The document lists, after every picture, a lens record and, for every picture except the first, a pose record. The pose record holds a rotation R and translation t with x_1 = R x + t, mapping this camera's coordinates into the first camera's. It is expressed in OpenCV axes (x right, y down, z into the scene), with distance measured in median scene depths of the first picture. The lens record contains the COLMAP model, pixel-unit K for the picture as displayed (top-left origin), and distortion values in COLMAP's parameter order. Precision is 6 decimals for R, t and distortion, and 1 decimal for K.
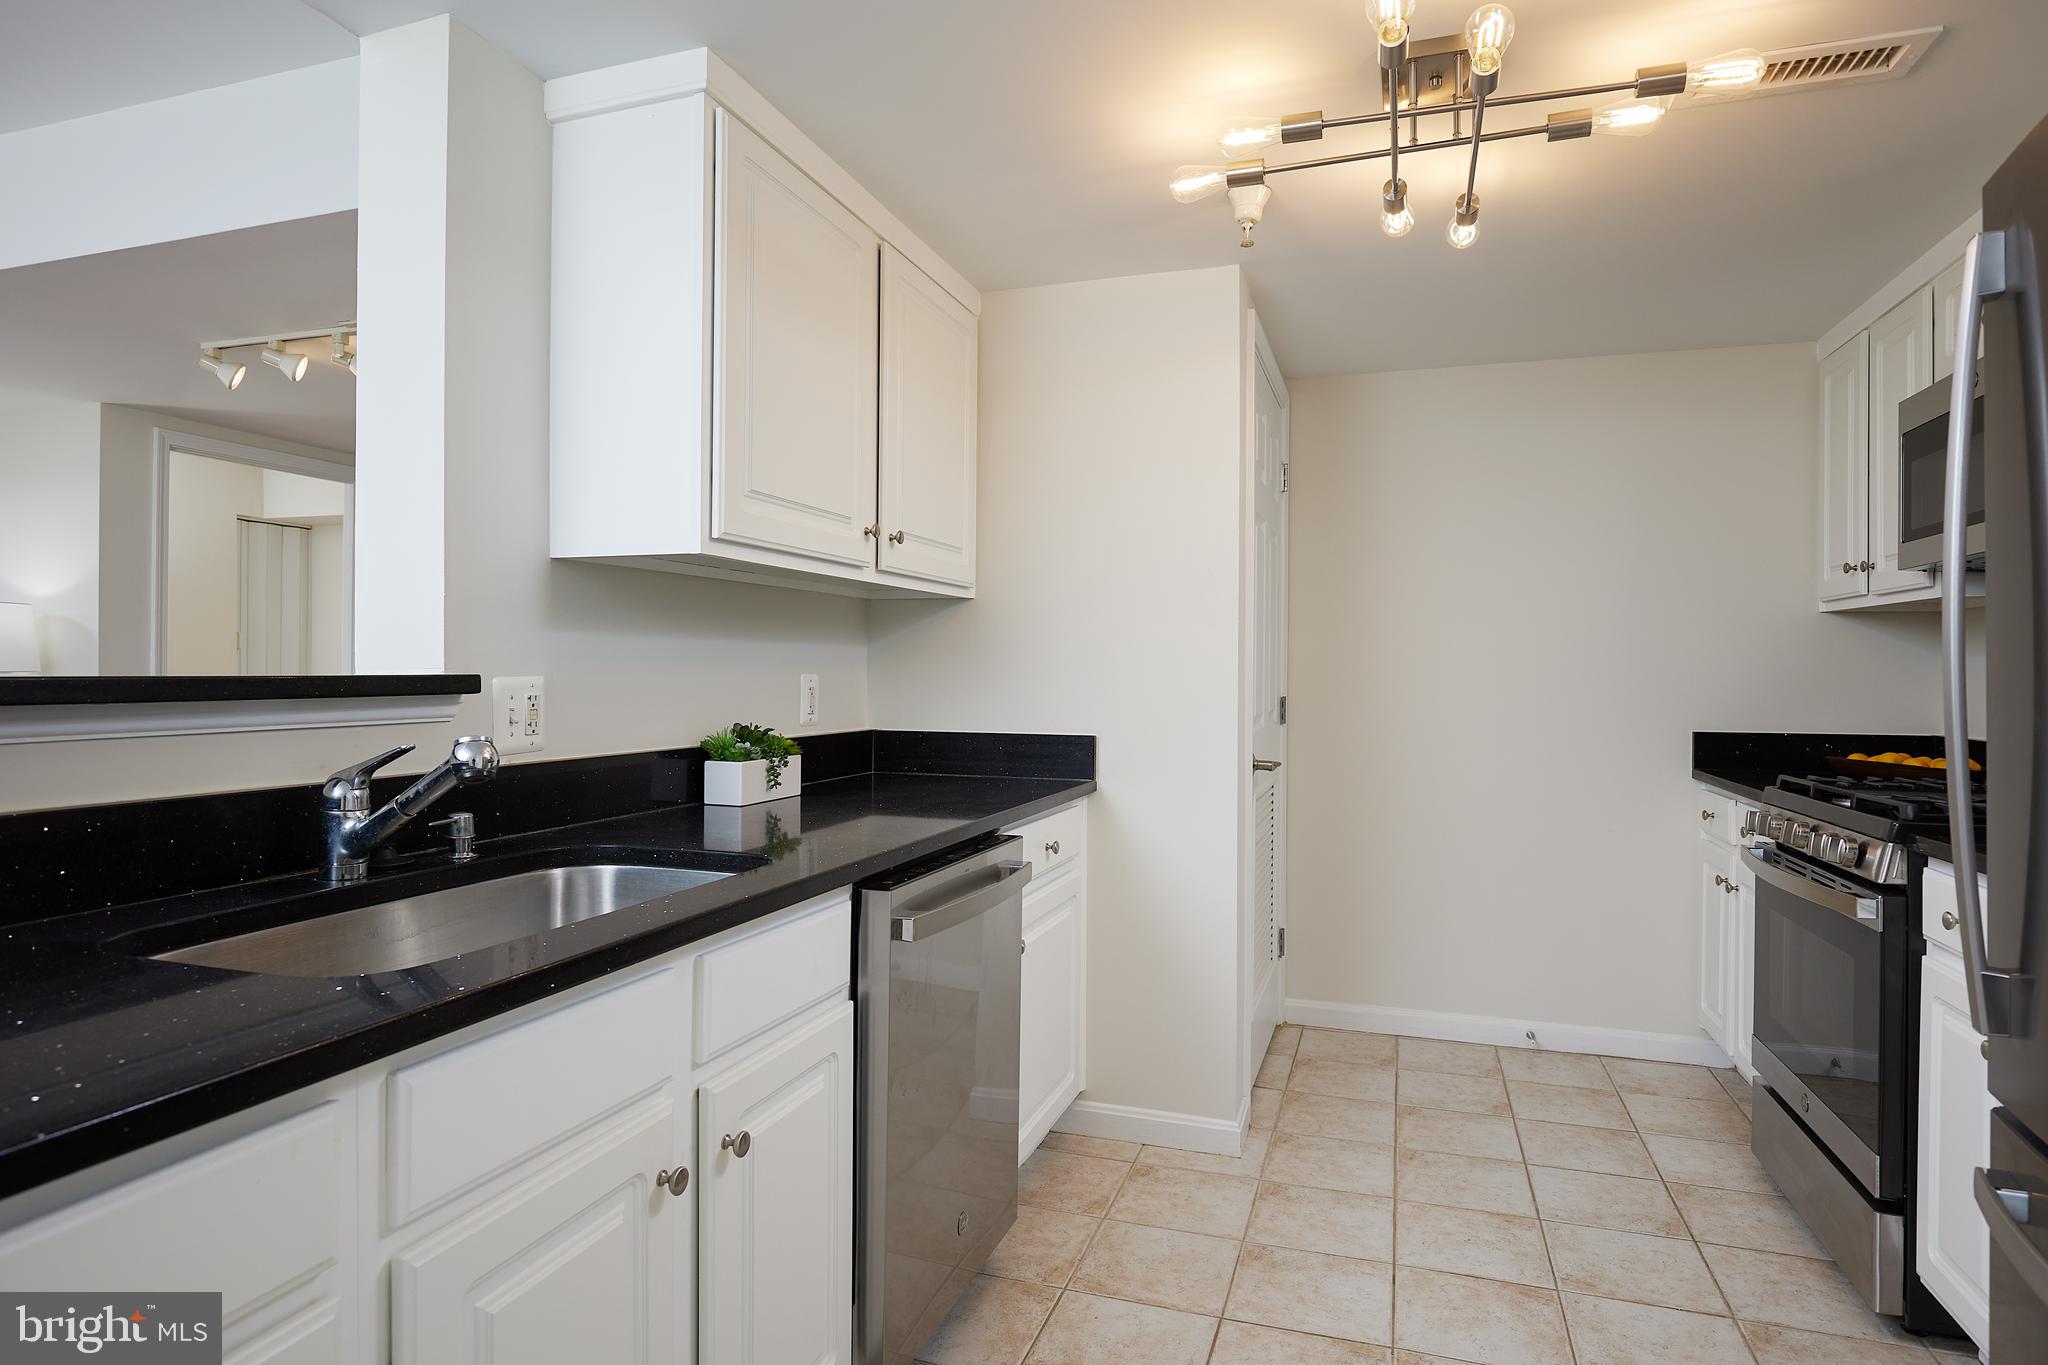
lens RADIAL K [[1134.3, 0, 1017.7], [0, 1134.3, 674.6], [0, 0, 1]] dist [-0.016494, 0.003866]
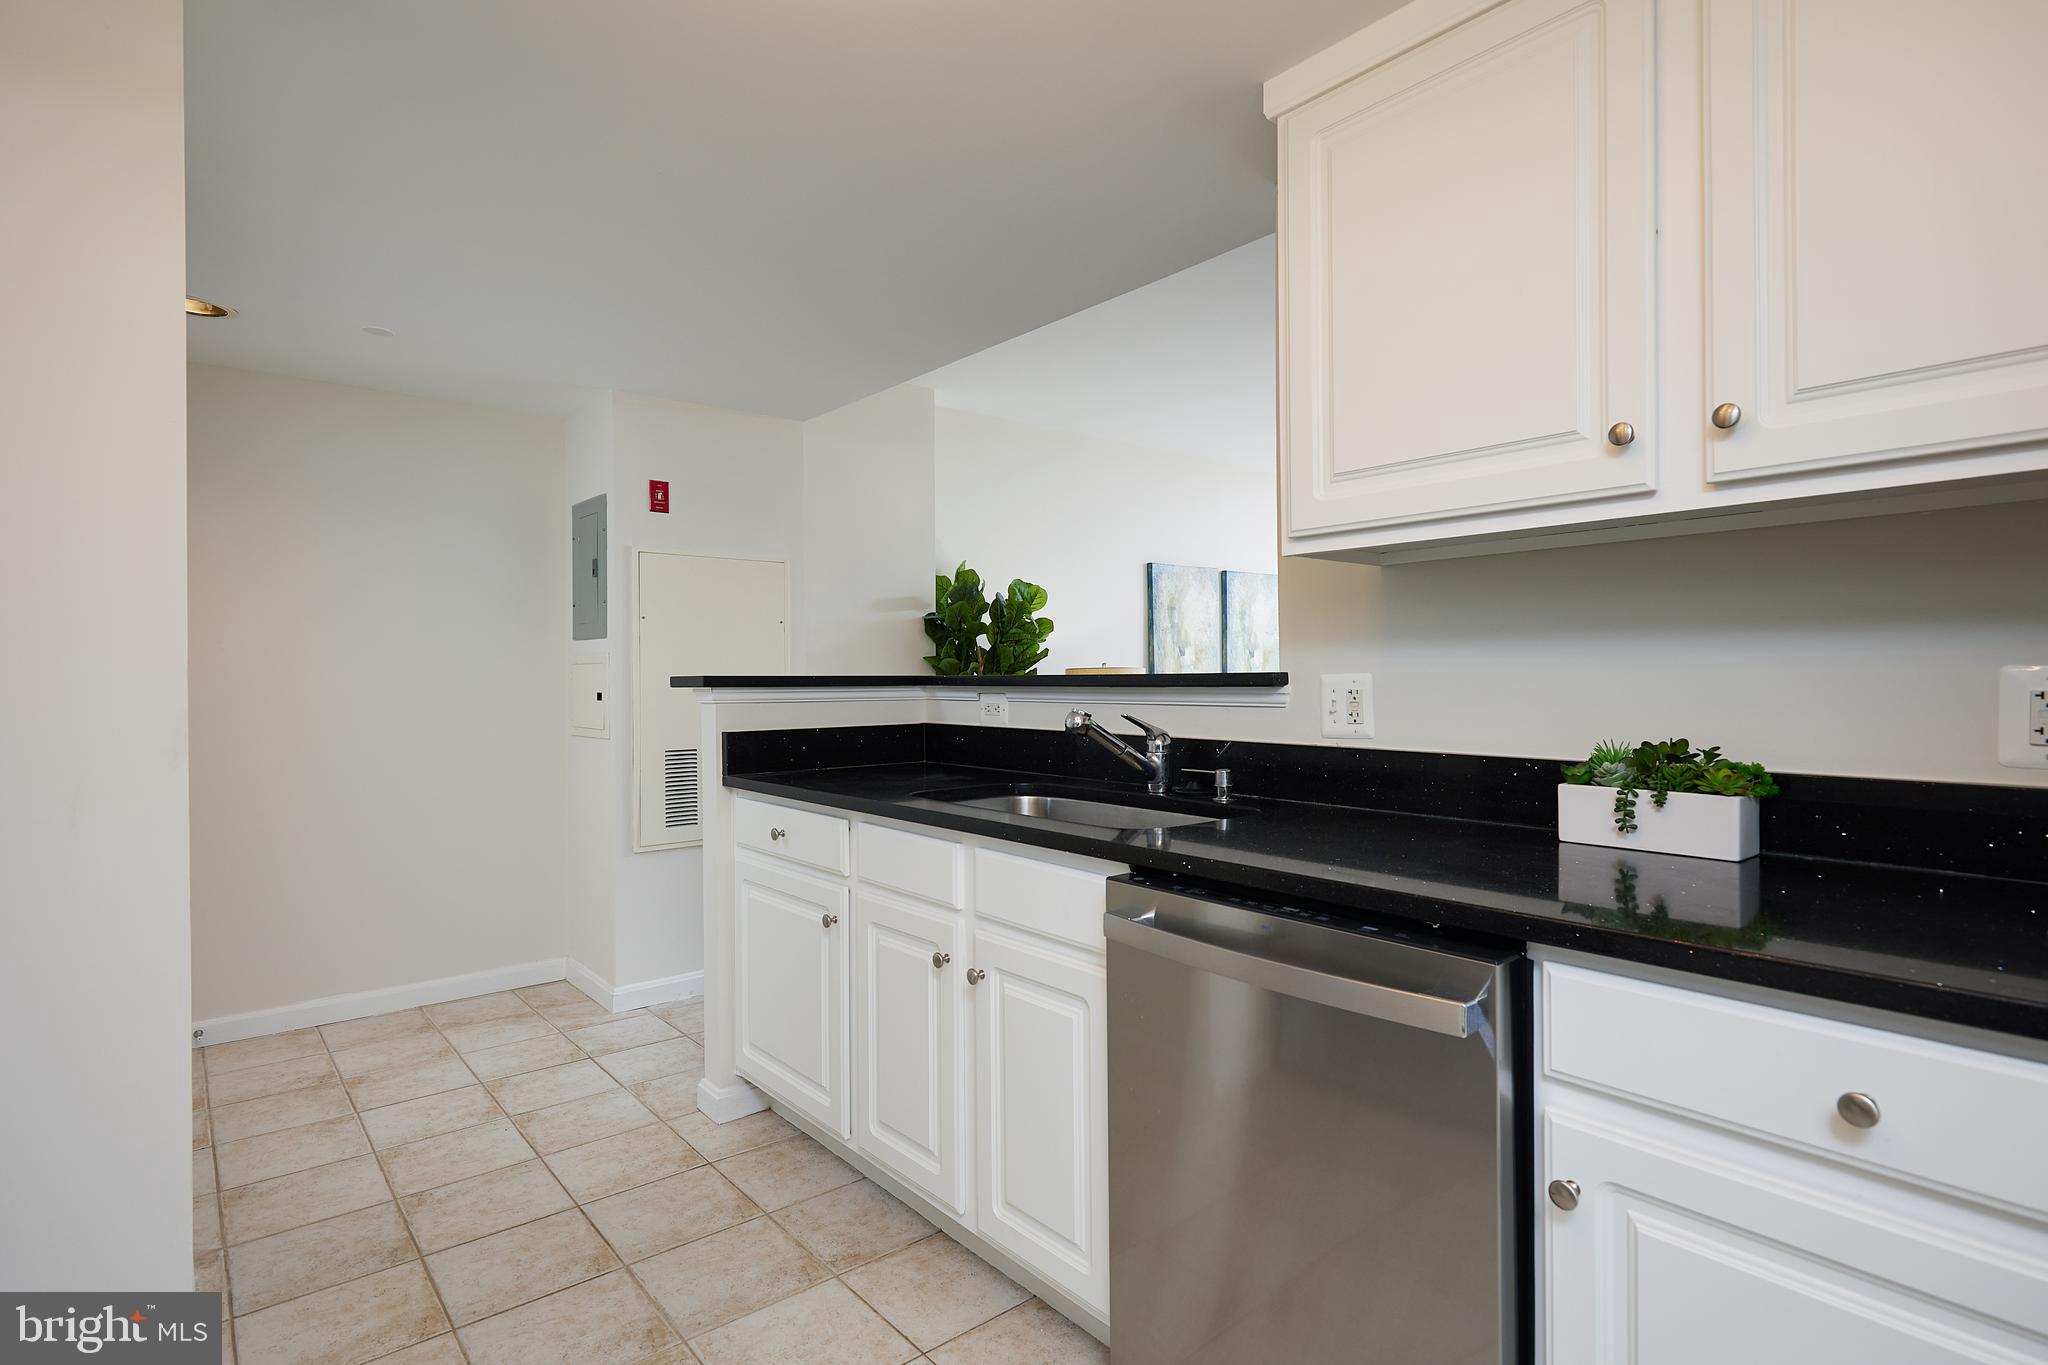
lens RADIAL K [[1038.3, 0, 1023.4], [0, 1038.3, 674.9], [0, 0, 1]] dist [-0.000250, -0.000066]
pose [[-0.520538, 0.004887, -0.853824, 0.597295], [0.008315, 0.999965, 0.000654, -0.000325], [0.853798, -0.006759, -0.520561, 1.164921]]
